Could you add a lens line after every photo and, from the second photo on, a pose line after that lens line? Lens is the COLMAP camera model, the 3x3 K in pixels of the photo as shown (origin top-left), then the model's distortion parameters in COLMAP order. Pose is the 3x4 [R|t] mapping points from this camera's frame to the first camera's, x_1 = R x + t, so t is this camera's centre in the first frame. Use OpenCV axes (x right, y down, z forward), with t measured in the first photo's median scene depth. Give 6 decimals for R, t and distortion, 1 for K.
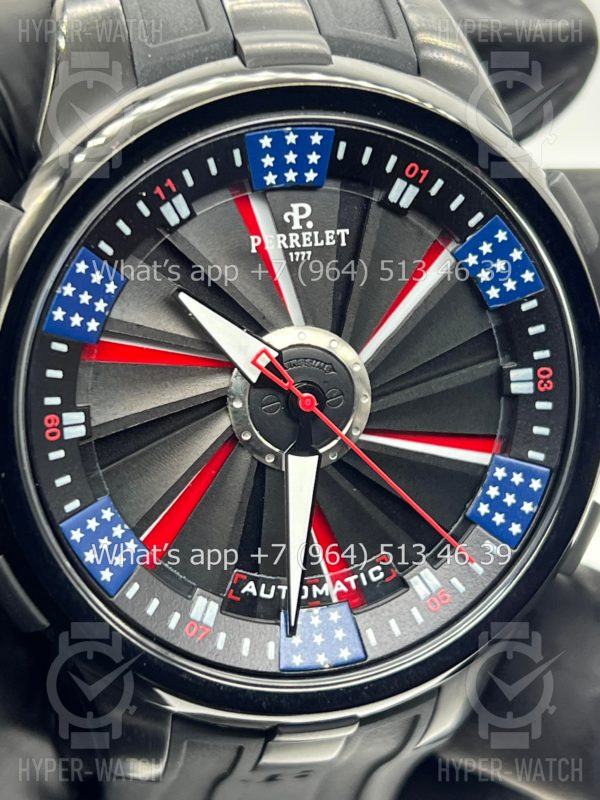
lens RADIAL K [[1837.8, 0, 293.1], [0, 1837.8, 396.9], [0, 0, 1]] dist [0.241319, 0.000000]
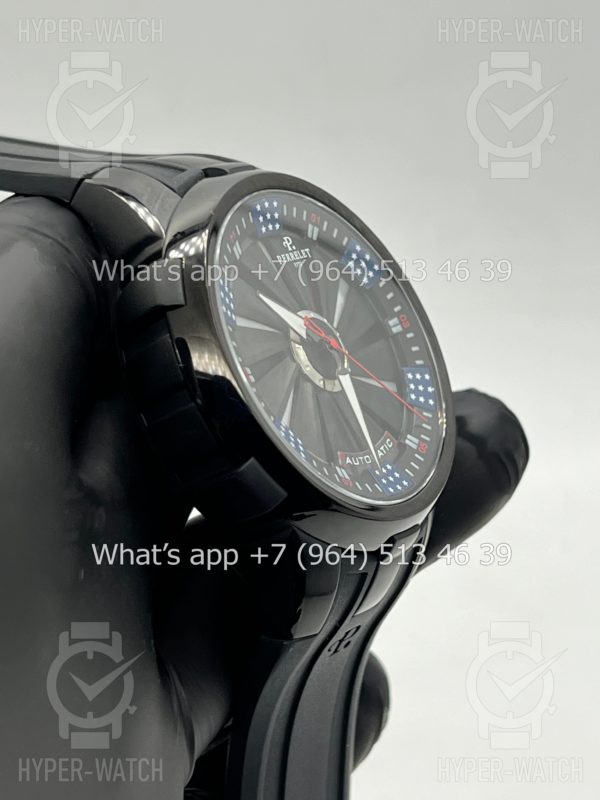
lens RADIAL K [[1837.8, 0, 304.6], [0, 1837.8, 400.2], [0, 0, 1]] dist [0.241319, 0.000000]
pose [[0.713504, -0.223406, 0.664080, -1.129567], [0.456682, 0.867095, -0.198968, 0.366975], [-0.531370, 0.445238, 0.720701, -0.169880]]
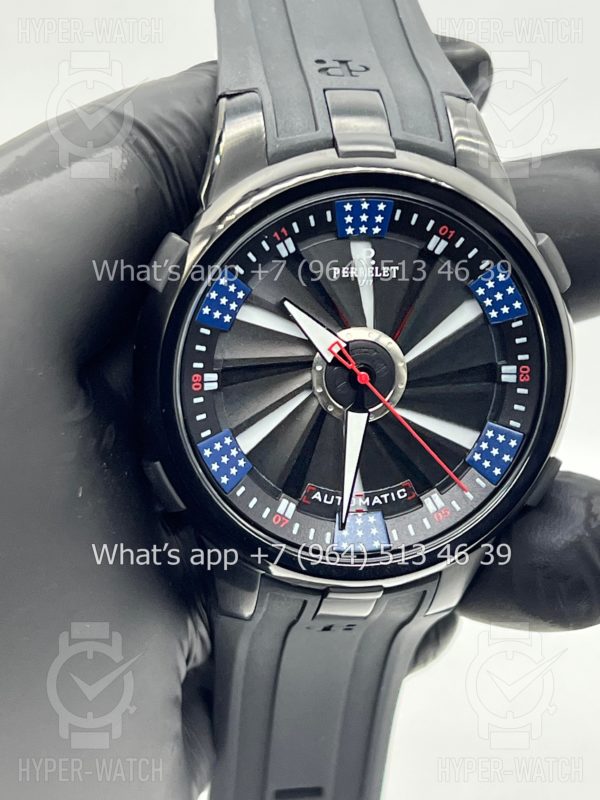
lens RADIAL K [[1837.8, 0, 295.8], [0, 1837.8, 397.4], [0, 0, 1]] dist [0.241319, 0.000000]
pose [[0.994816, 0.076683, -0.066785, 0.054902], [-0.074172, 0.996471, 0.039305, -0.036574], [0.069563, -0.034148, 0.996993, -0.520560]]
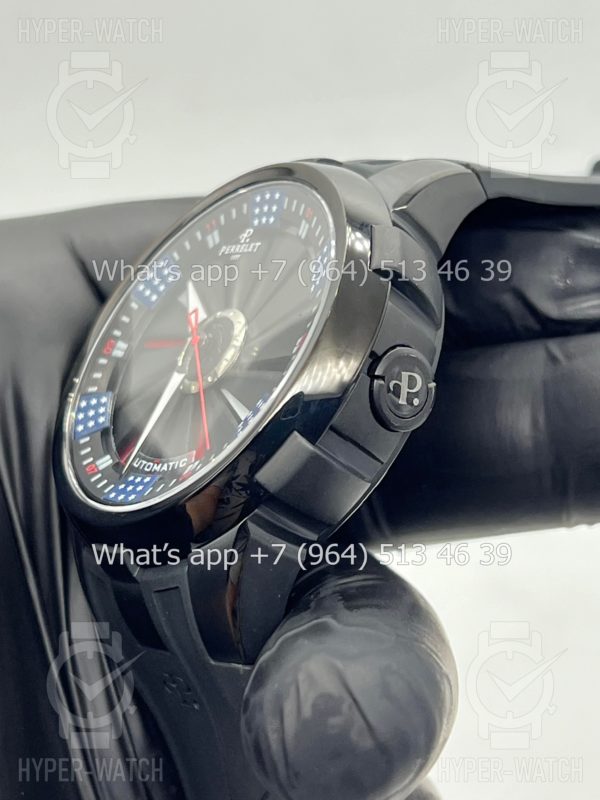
lens RADIAL K [[1837.8, 0, 301.5], [0, 1837.8, 397.9], [0, 0, 1]] dist [0.241319, 0.000000]
pose [[0.406857, -0.056003, -0.911774, 1.398910], [-0.529181, 0.799135, -0.285219, 0.419833], [0.744604, 0.598537, 0.295498, 0.645835]]
